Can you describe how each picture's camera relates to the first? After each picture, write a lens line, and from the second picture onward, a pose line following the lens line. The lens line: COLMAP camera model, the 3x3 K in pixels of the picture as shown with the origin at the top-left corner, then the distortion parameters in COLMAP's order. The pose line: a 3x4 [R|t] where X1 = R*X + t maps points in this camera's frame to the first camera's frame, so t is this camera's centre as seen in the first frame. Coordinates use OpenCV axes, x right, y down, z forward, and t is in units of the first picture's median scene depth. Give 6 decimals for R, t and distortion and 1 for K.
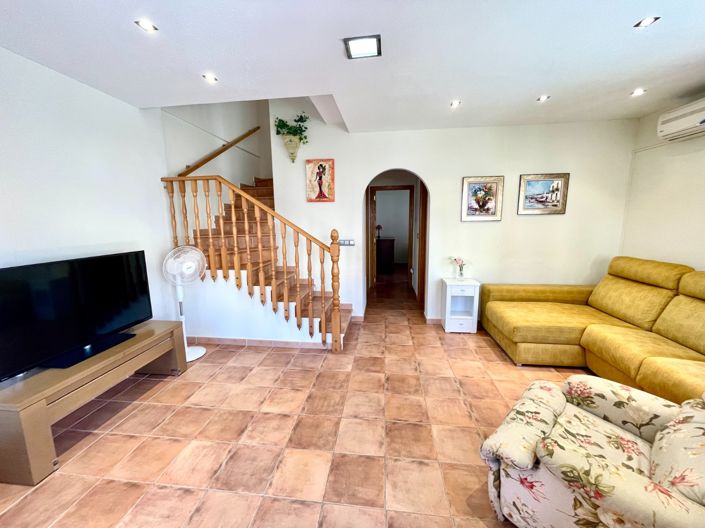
lens RADIAL K [[281.8, 0, 349.9], [0, 281.8, 263.4], [0, 0, 1]] dist [-0.005465, 0.000566]
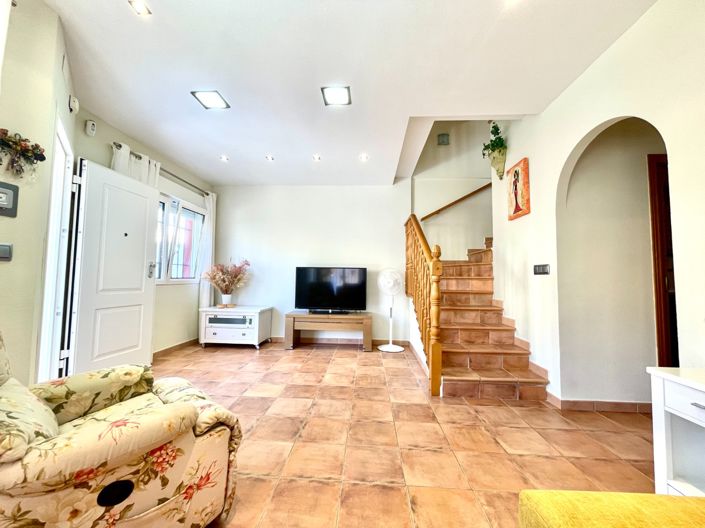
lens RADIAL K [[281.8, 0, 349.4], [0, 281.8, 263.7], [0, 0, 1]] dist [-0.005465, 0.000566]
pose [[0.064117, -0.043412, -0.996998, 0.905752], [-0.170764, 0.983841, -0.053821, 0.035342], [0.983224, 0.173702, 0.055667, 0.778958]]
